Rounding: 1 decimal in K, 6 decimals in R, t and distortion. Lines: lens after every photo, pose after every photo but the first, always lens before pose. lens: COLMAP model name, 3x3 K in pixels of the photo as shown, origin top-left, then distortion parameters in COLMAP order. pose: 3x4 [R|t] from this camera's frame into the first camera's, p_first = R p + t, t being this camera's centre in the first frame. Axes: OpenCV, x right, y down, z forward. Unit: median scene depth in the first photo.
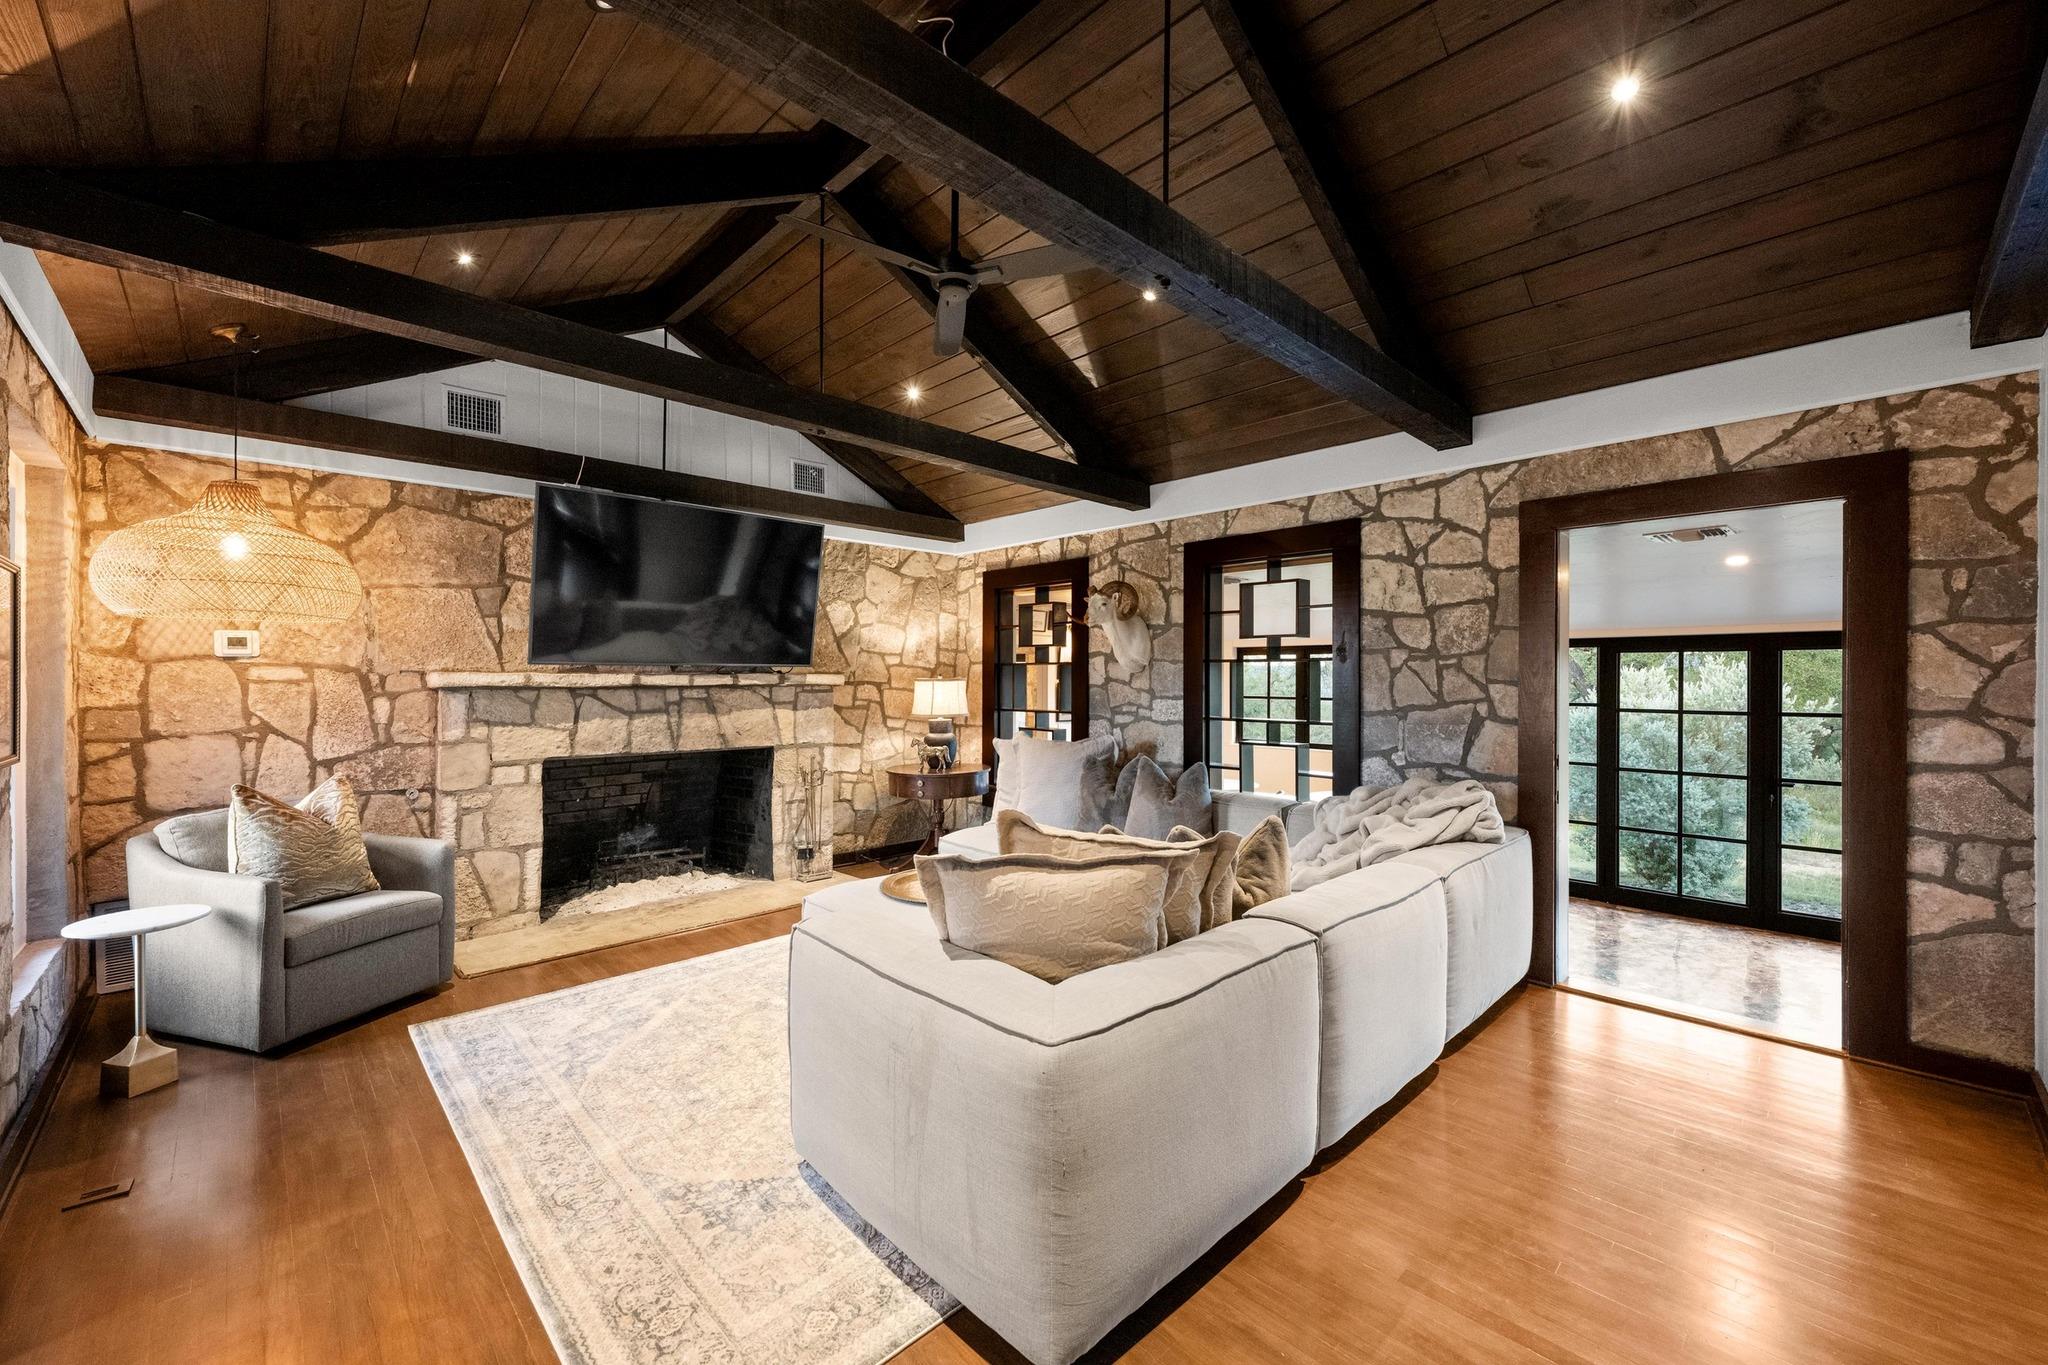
lens RADIAL K [[811.6, 0, 1023.9], [0, 811.6, 679.8], [0, 0, 1]] dist [-0.001107, 0.000144]
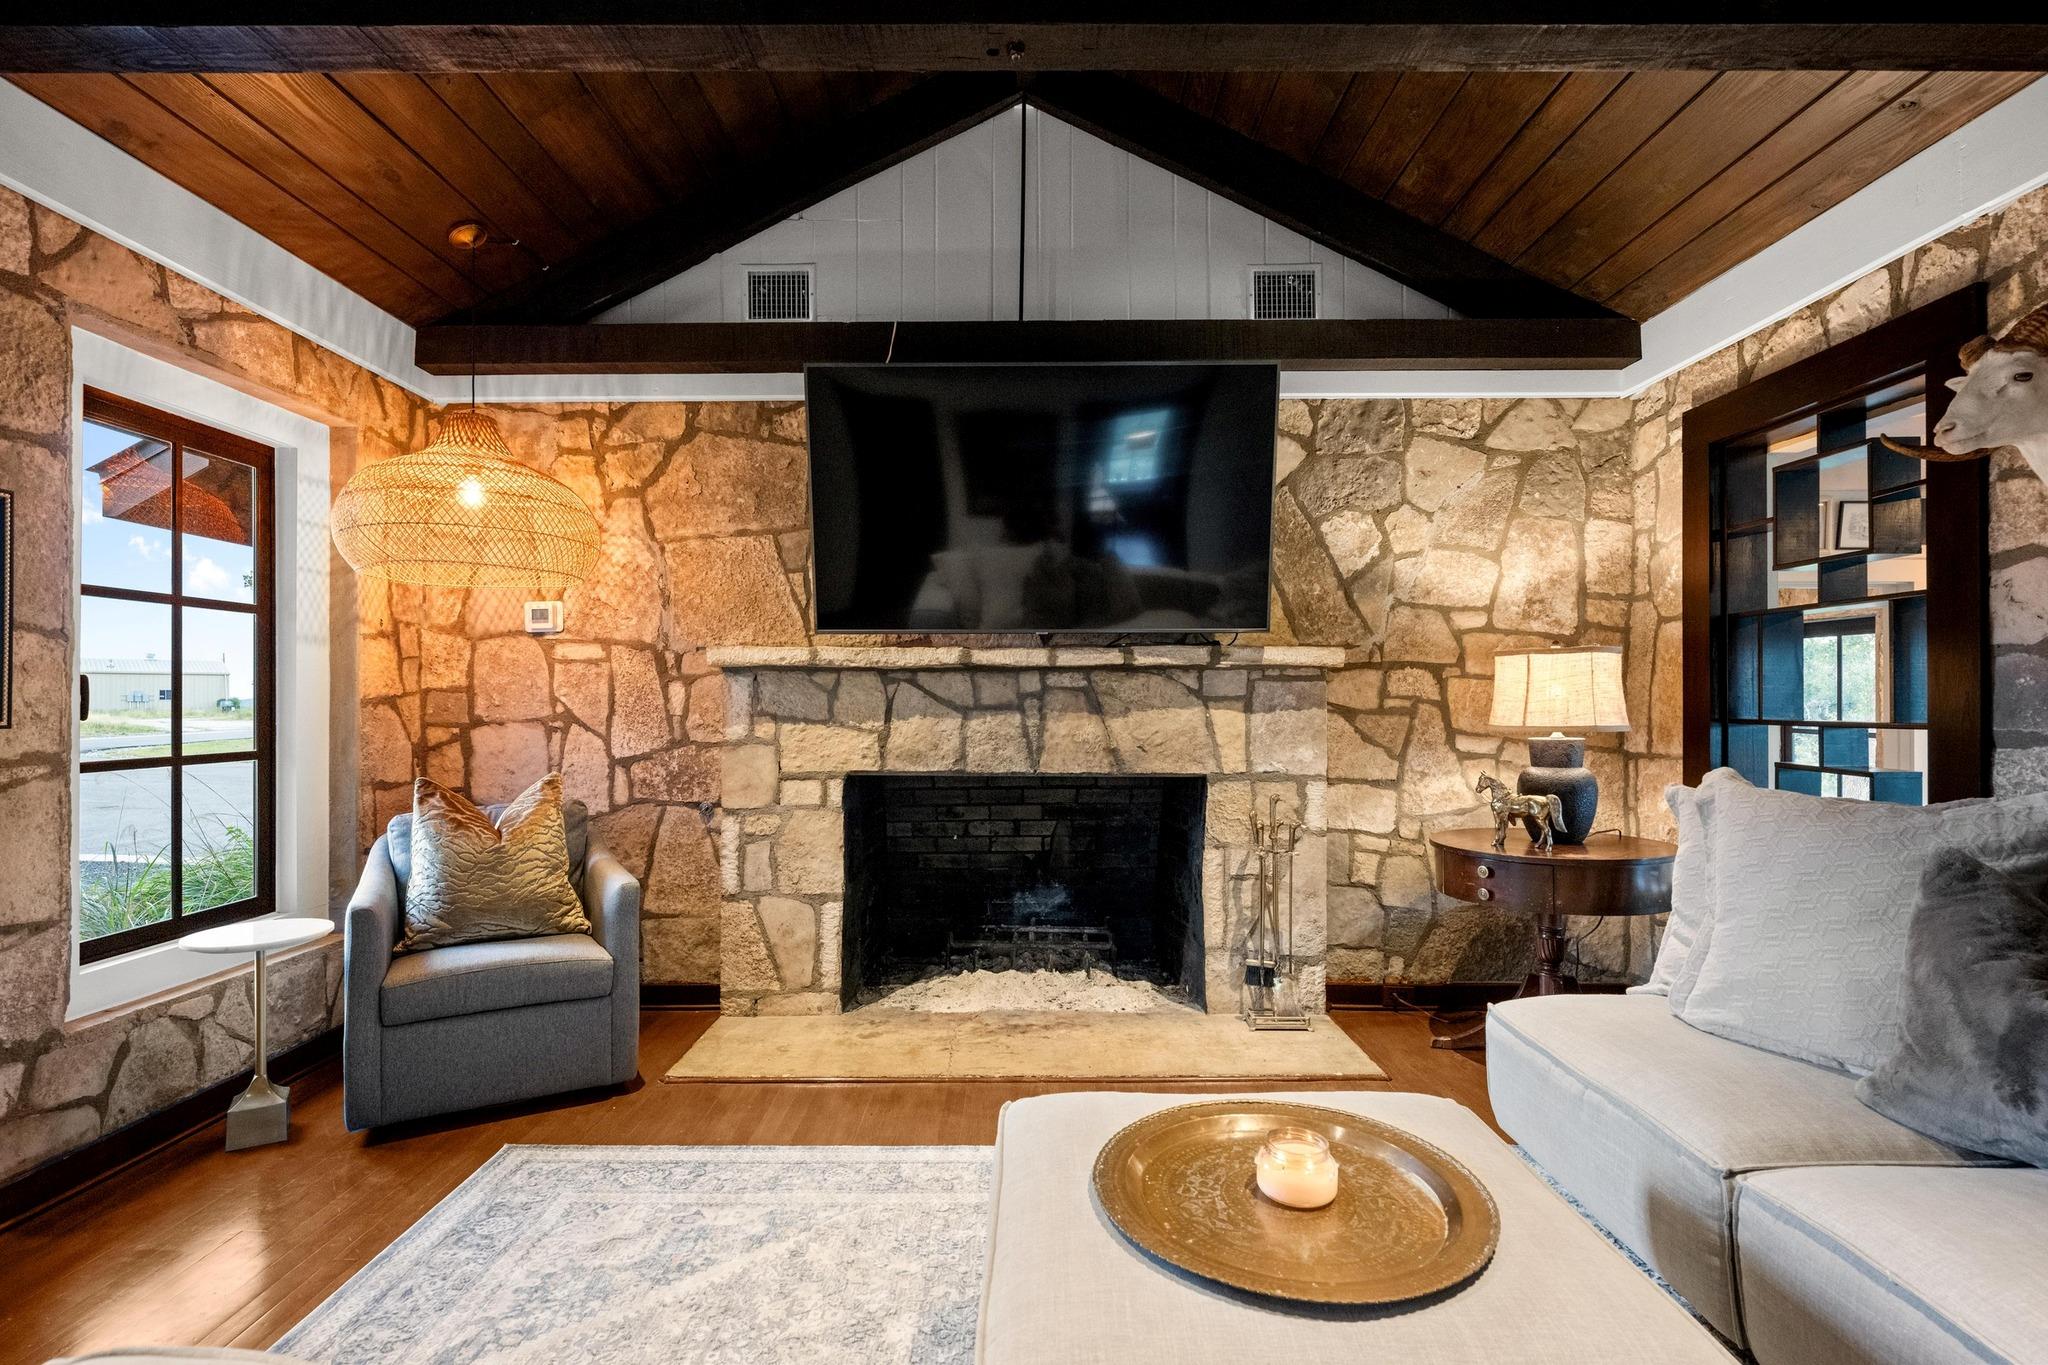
lens RADIAL K [[985.0, 0, 1021.1], [0, 985.0, 695.5], [0, 0, 1]] dist [-0.001259, -0.001325]
pose [[0.713668, -0.005684, -0.700461, 0.091839], [0.000204, 0.999969, -0.007907, 0.036508], [0.700484, 0.005500, 0.713647, 0.478232]]
